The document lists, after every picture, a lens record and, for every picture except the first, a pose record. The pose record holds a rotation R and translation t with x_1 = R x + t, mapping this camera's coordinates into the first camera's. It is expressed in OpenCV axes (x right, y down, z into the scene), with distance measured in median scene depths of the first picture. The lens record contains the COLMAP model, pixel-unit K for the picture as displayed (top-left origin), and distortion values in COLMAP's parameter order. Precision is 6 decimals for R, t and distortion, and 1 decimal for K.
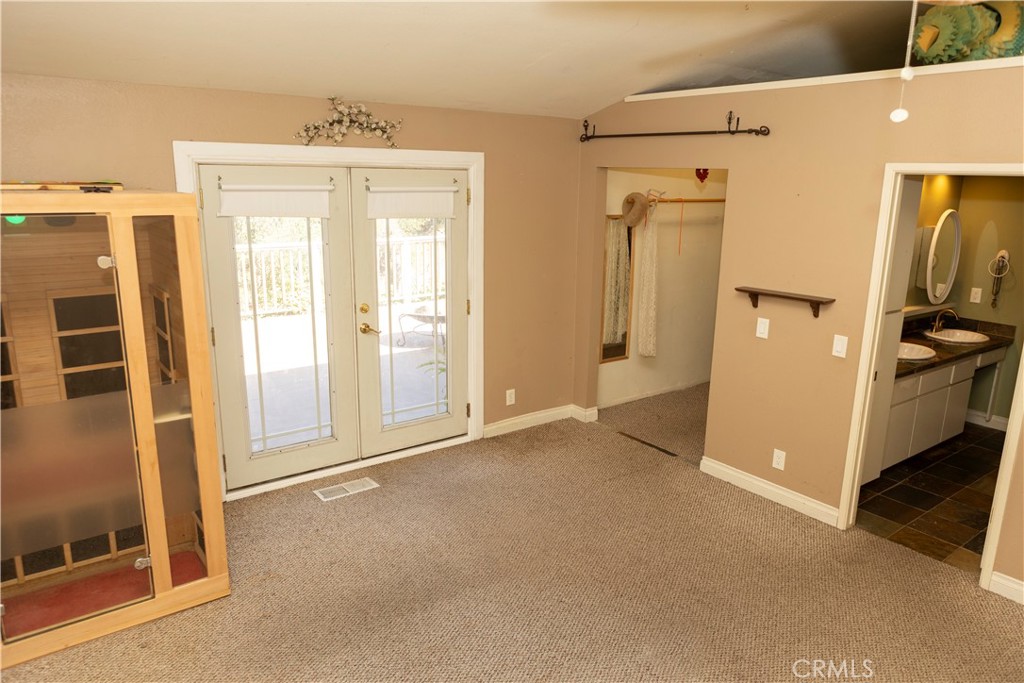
lens RADIAL K [[692.5, 0, 512.0], [0, 692.5, 341.5], [0, 0, 1]] dist [-0.015345, 0.000812]
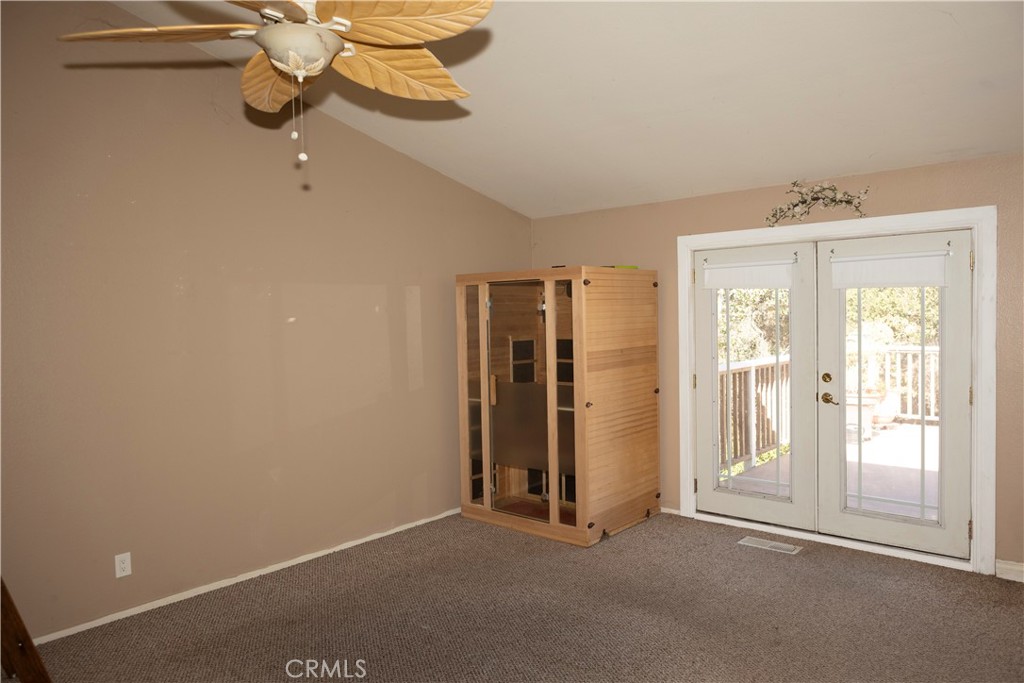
lens RADIAL K [[692.5, 0, 512.0], [0, 692.5, 341.5], [0, 0, 1]] dist [-0.015345, 0.000812]
pose [[0.209349, 0.020164, -0.977633, 0.725958], [-0.200455, 0.979439, -0.022724, 0.016292], [0.957074, 0.200729, 0.209087, 0.373413]]
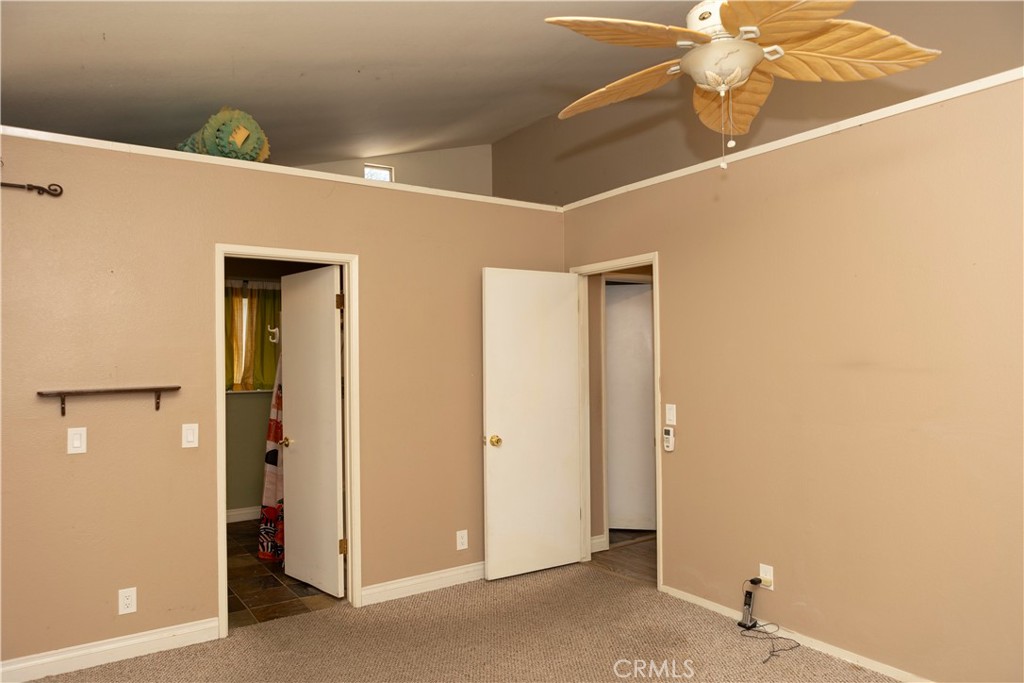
lens RADIAL K [[692.5, 0, 512.0], [0, 692.5, 341.5], [0, 0, 1]] dist [-0.015345, 0.000812]
pose [[0.045628, 0.003075, 0.998954, -0.385078], [0.242798, 0.969975, -0.014076, 0.001808], [-0.969003, 0.243186, 0.043512, 0.479913]]
